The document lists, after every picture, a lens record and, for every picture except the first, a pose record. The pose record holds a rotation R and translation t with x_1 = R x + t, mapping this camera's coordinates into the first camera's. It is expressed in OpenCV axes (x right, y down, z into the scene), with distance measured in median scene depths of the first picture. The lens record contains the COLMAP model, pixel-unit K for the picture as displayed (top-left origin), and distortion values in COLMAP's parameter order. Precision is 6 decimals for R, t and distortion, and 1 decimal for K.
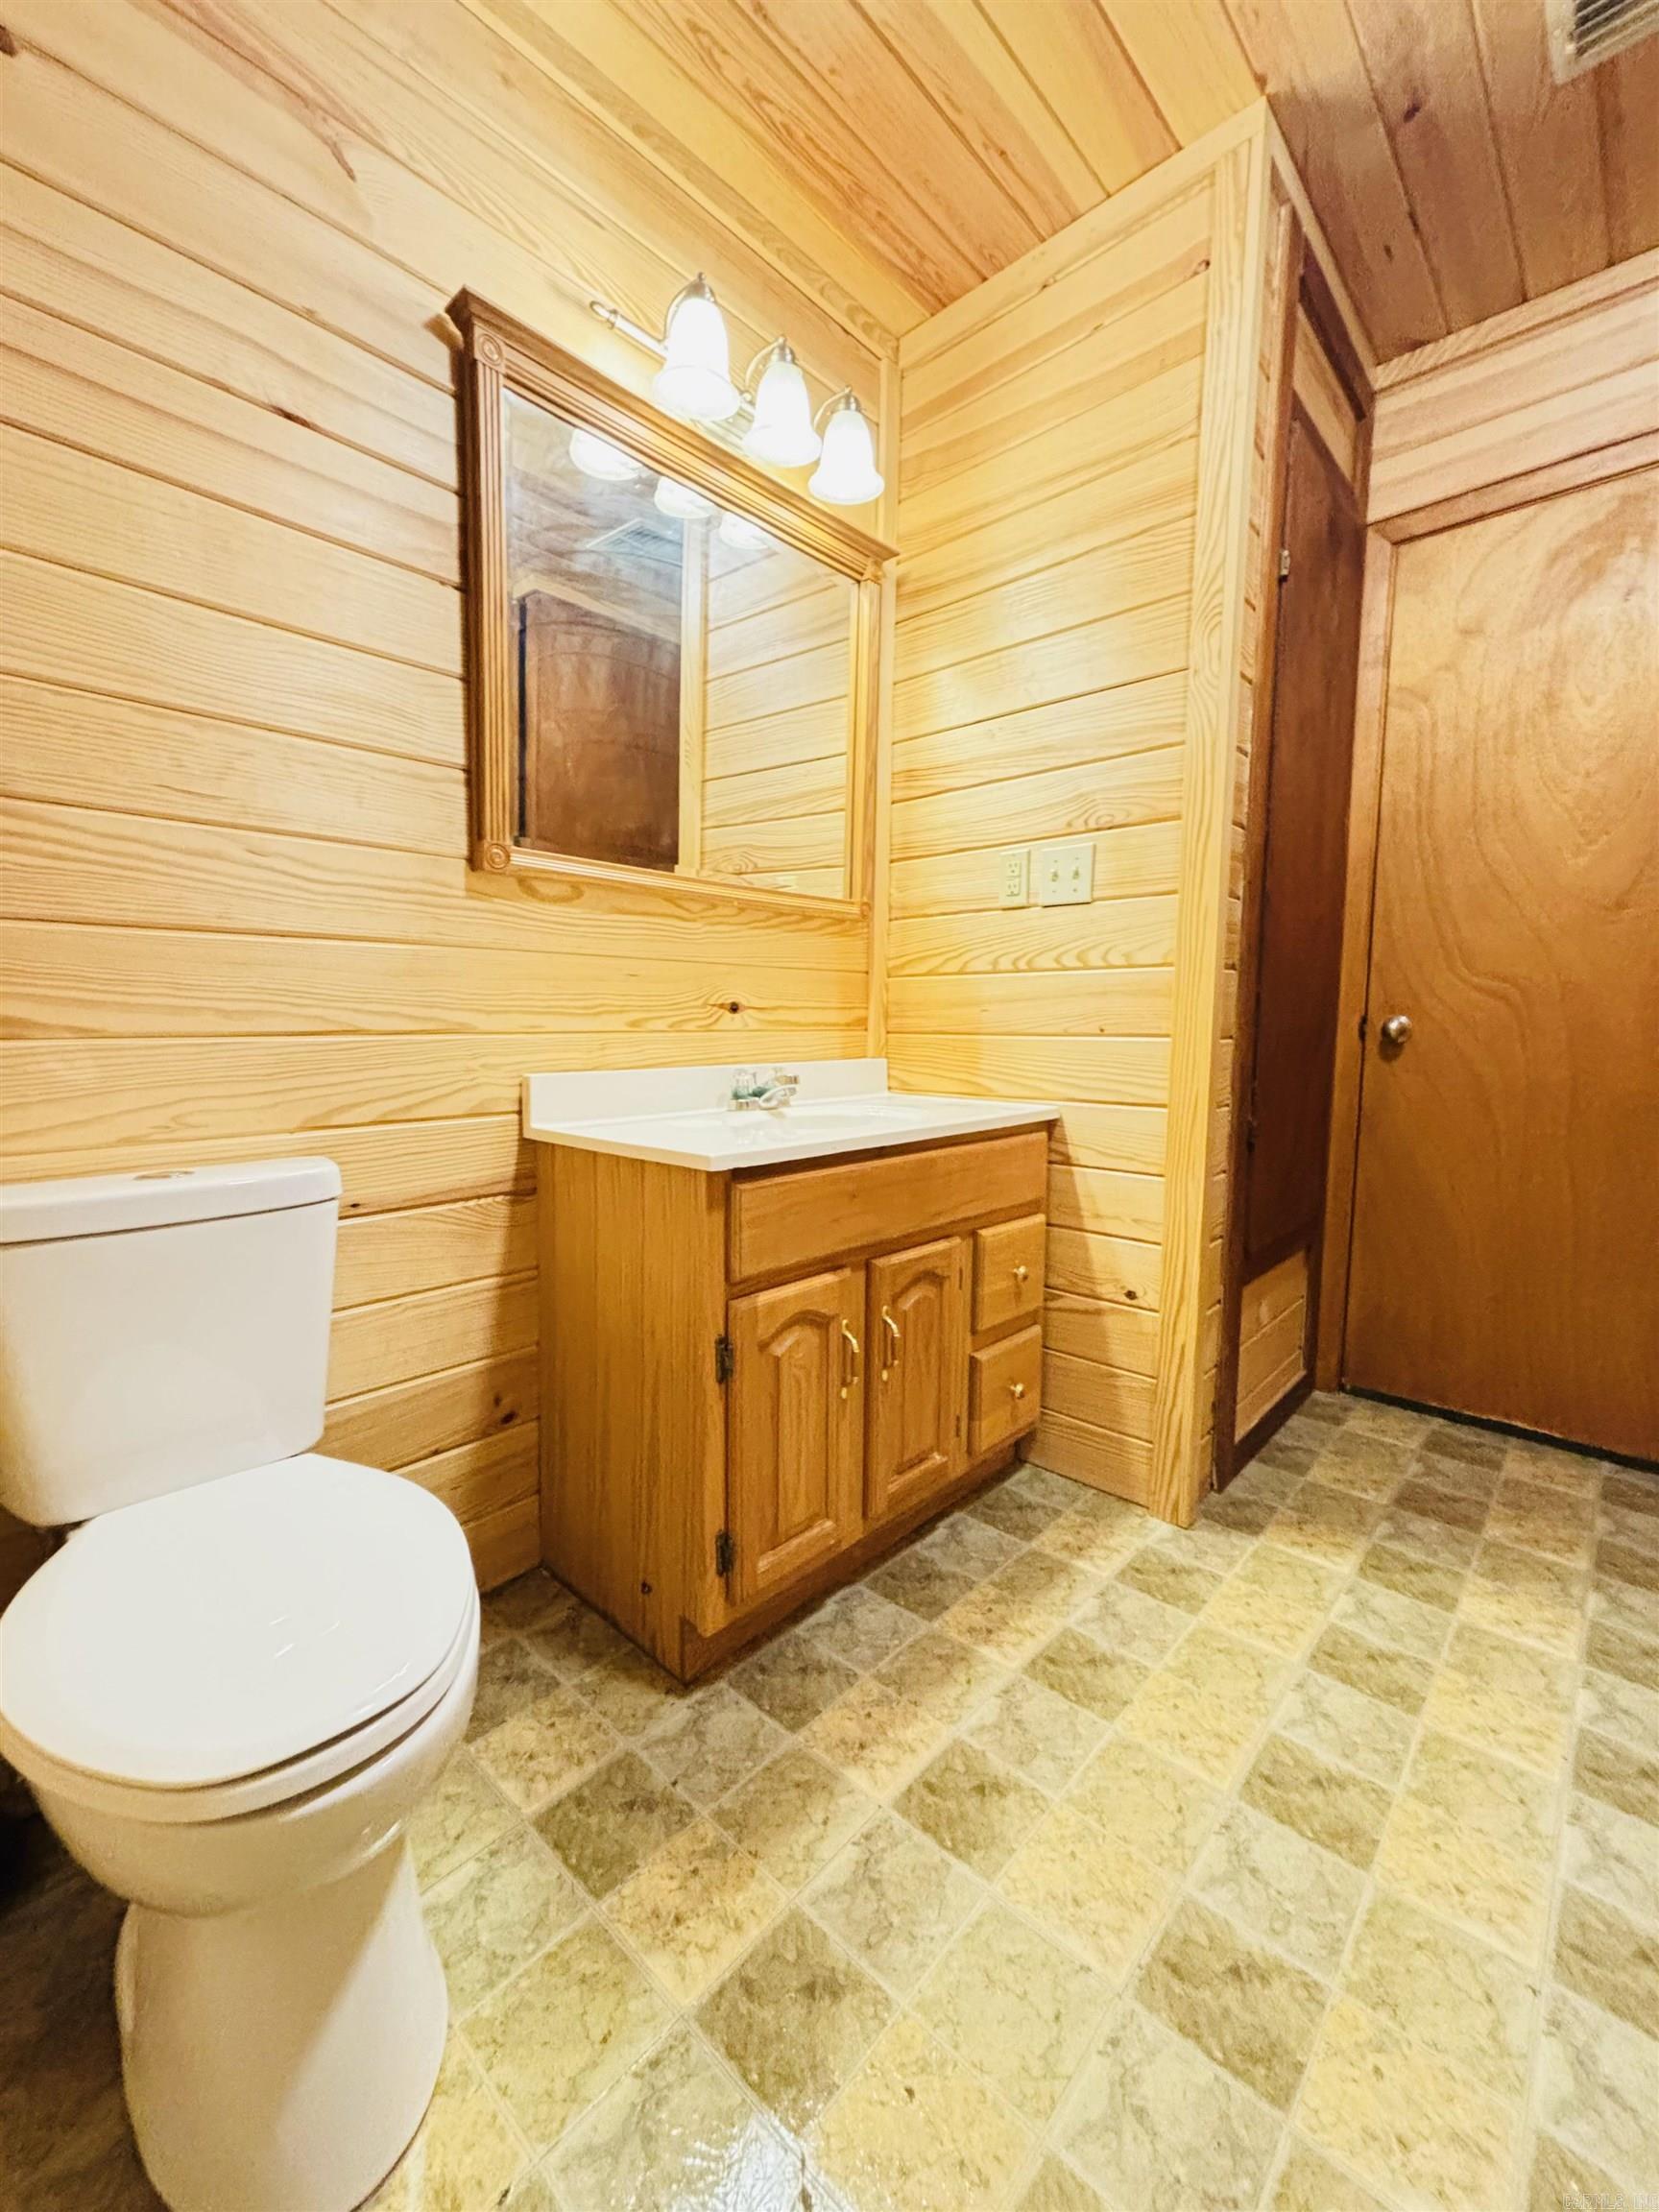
lens RADIAL K [[890.9, 0, 822.7], [0, 890.9, 1102.6], [0, 0, 1]] dist [-0.002234, 0.001265]
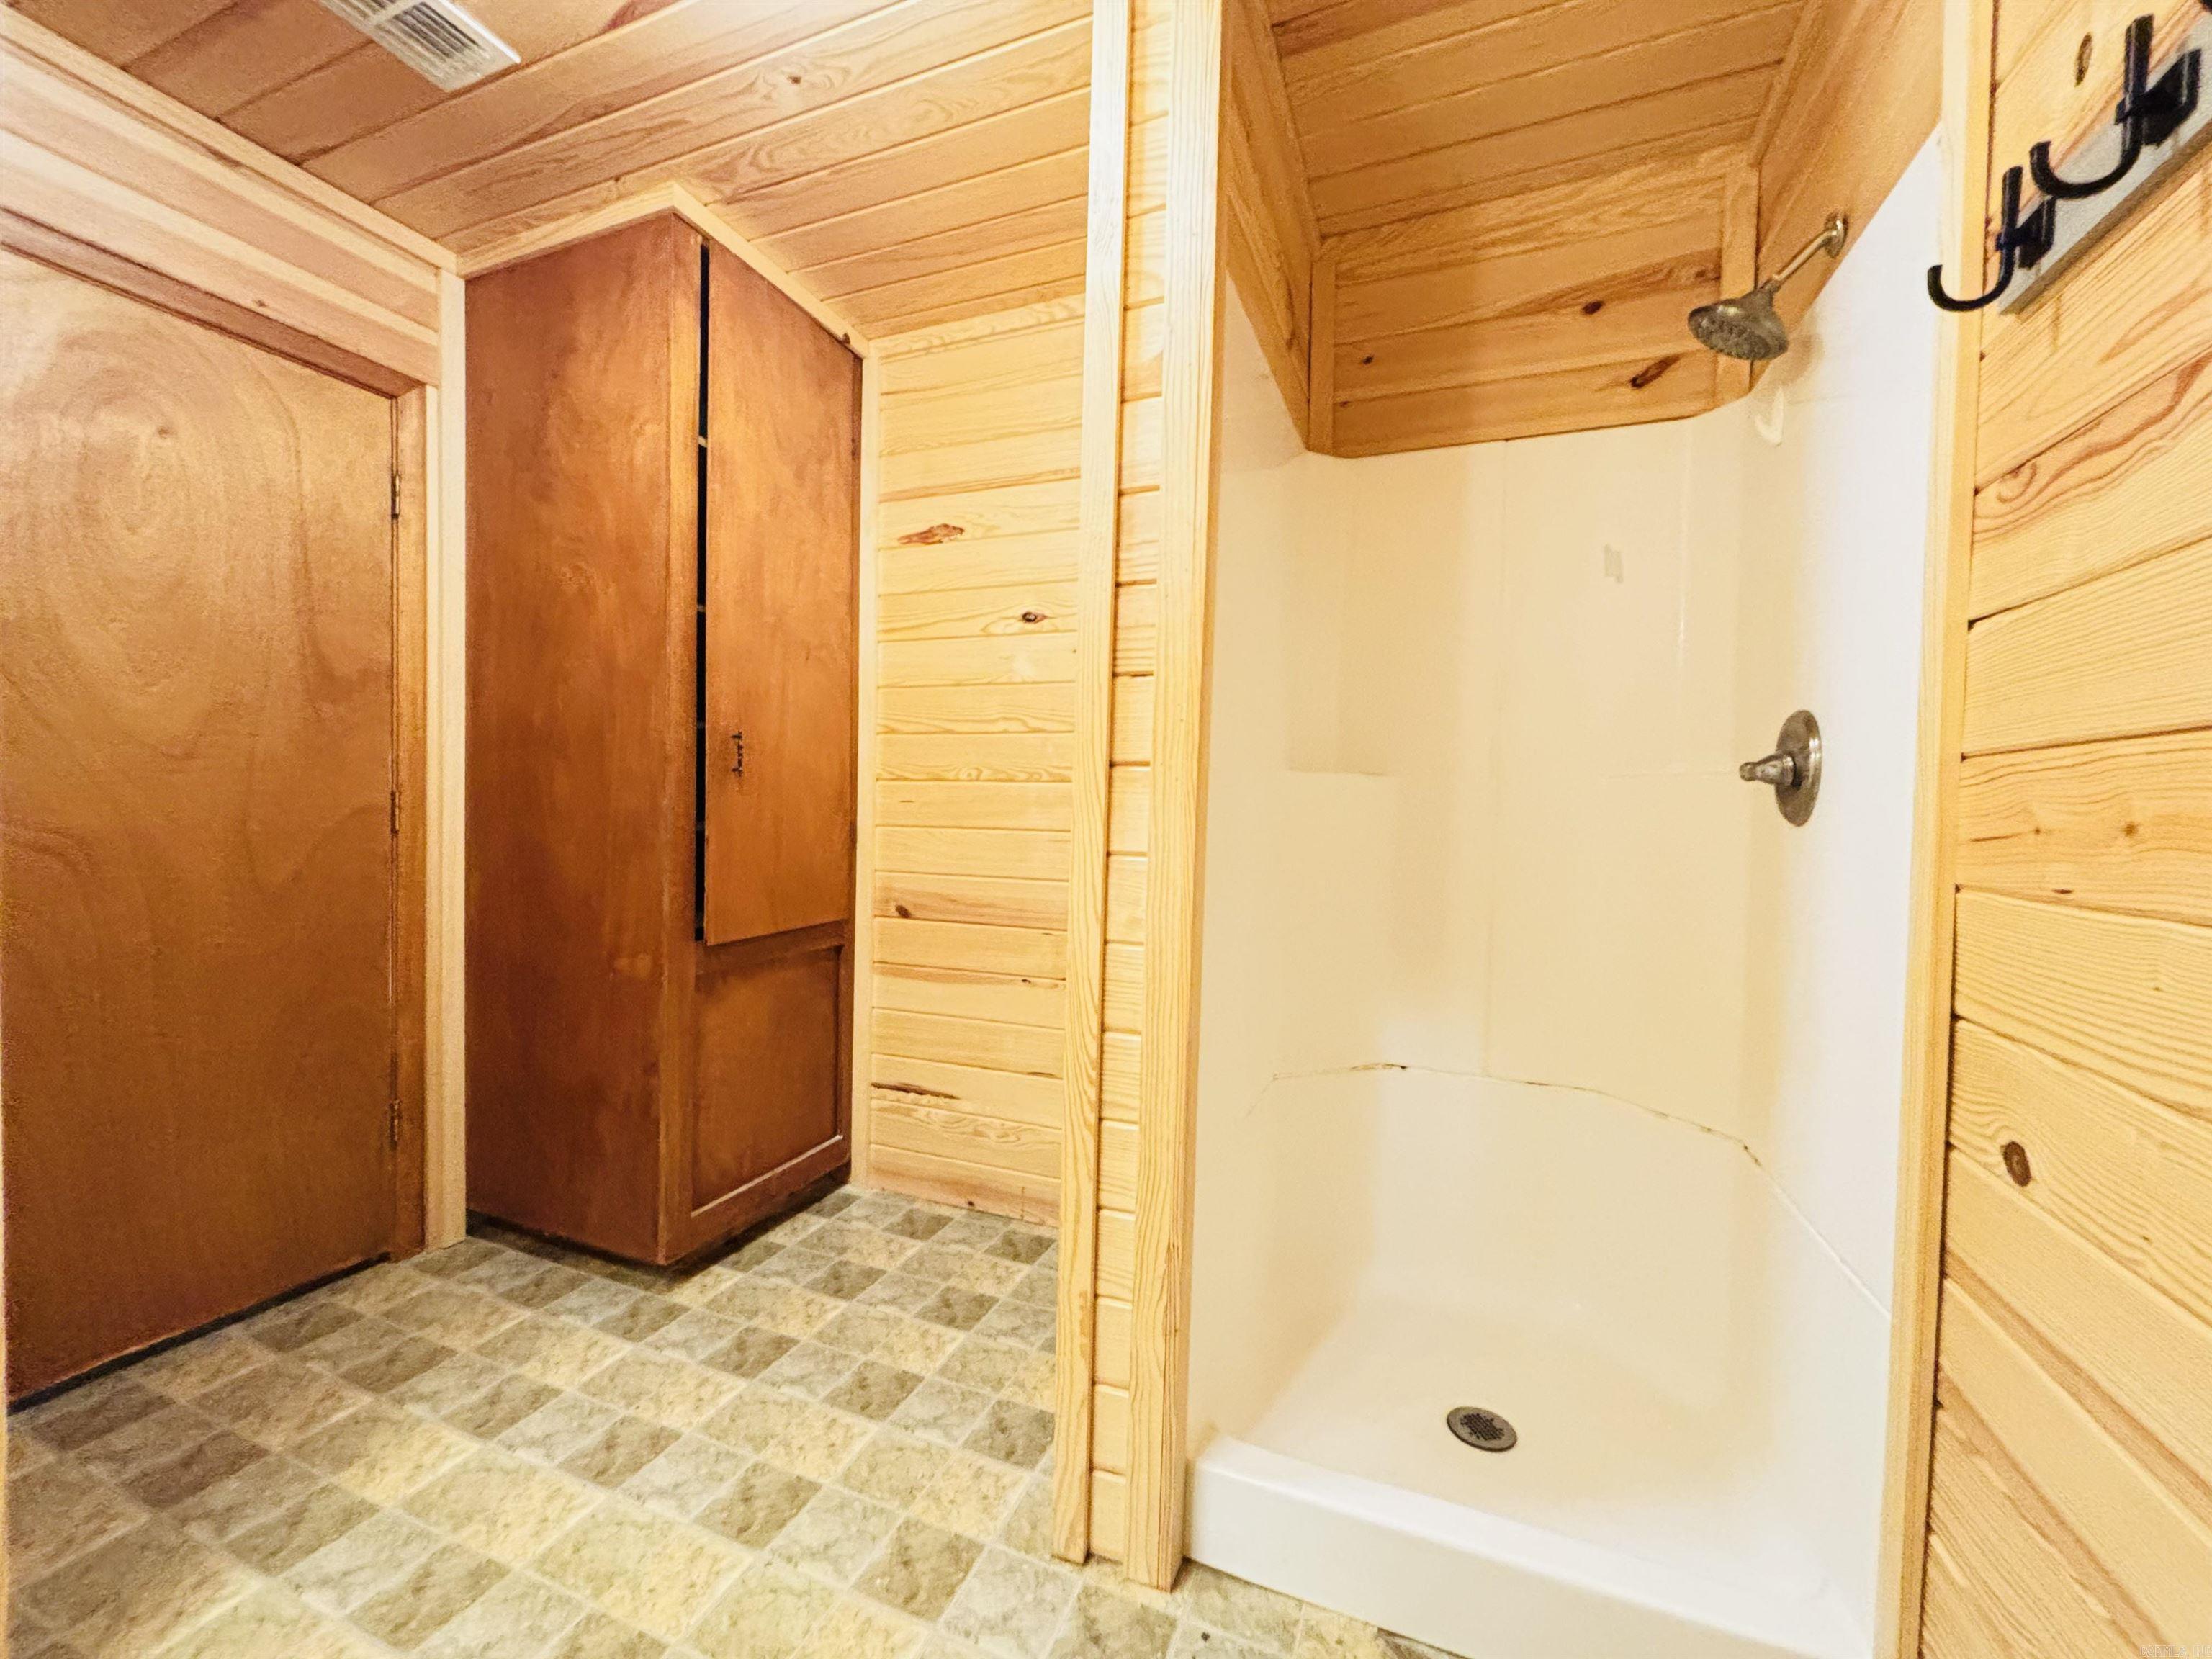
lens RADIAL K [[890.9, 0, 1104.0], [0, 890.9, 831.8], [0, 0, 1]] dist [-0.002234, 0.001265]
pose [[-0.359270, -0.036021, 0.932538, -0.439743], [0.070137, 0.995387, 0.065470, -0.164491], [-0.930594, 0.088927, -0.355087, 0.530801]]
